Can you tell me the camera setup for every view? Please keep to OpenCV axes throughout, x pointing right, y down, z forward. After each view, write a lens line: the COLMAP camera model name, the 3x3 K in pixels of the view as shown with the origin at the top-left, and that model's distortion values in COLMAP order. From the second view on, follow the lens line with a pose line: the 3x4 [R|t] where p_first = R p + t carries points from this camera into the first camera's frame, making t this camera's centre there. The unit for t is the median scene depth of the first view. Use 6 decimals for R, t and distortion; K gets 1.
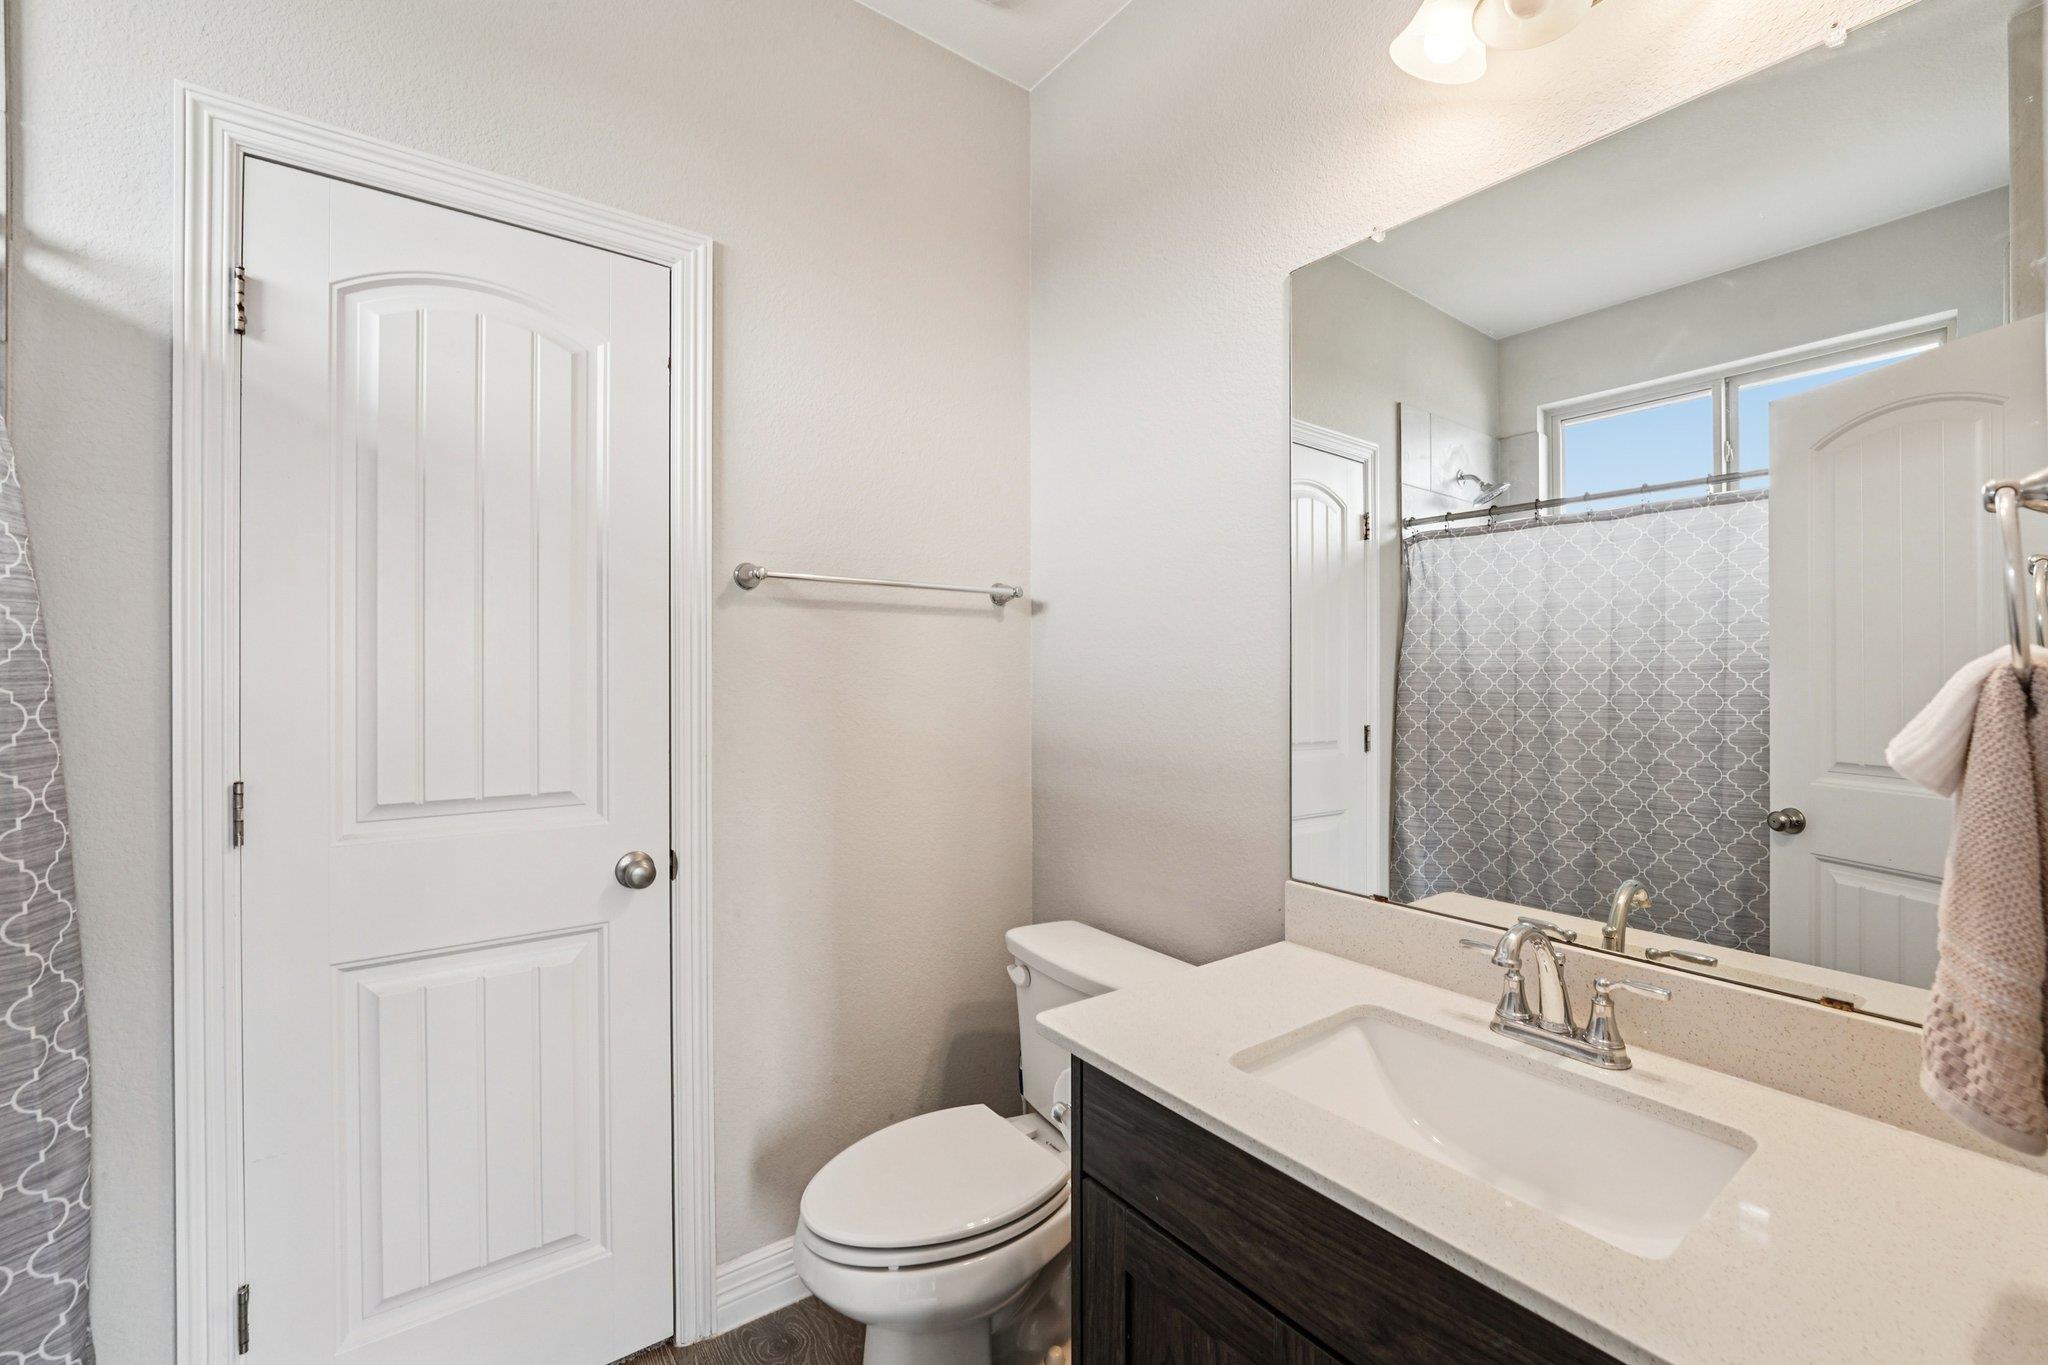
lens RADIAL K [[837.1, 0, 1017.7], [0, 837.1, 675.8], [0, 0, 1]] dist [-0.031437, 0.000325]
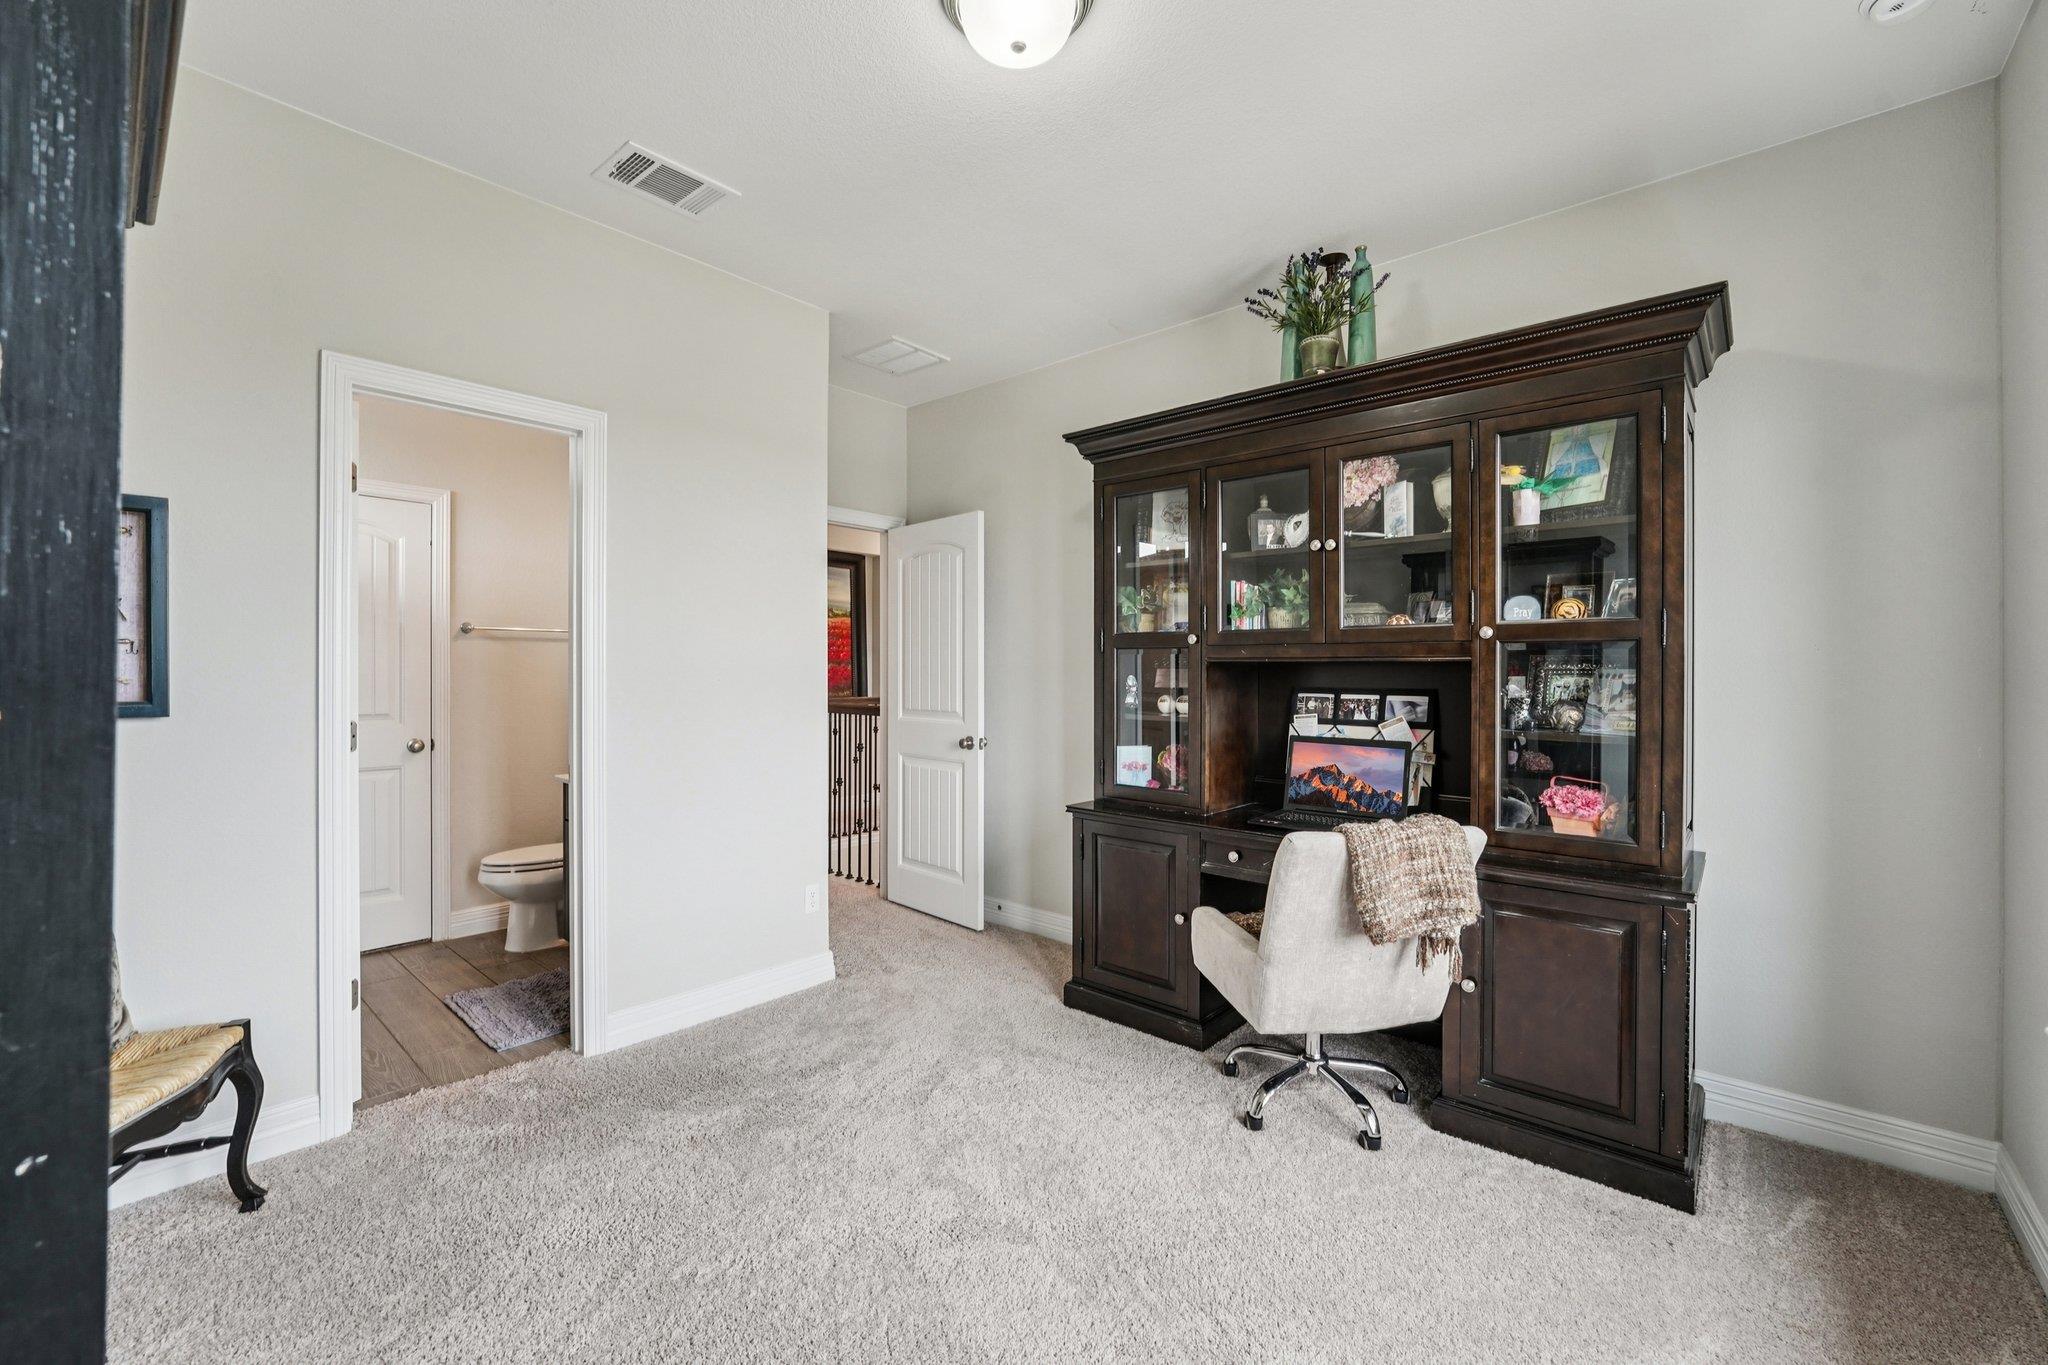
lens RADIAL K [[837.1, 0, 1017.7], [0, 837.1, 675.8], [0, 0, 1]] dist [-0.031437, 0.000325]
pose [[0.978084, 0.002134, 0.208199, 0.789658], [-0.002770, 0.999992, 0.002761, 0.008823], [-0.208192, -0.003277, 0.978082, -1.784703]]
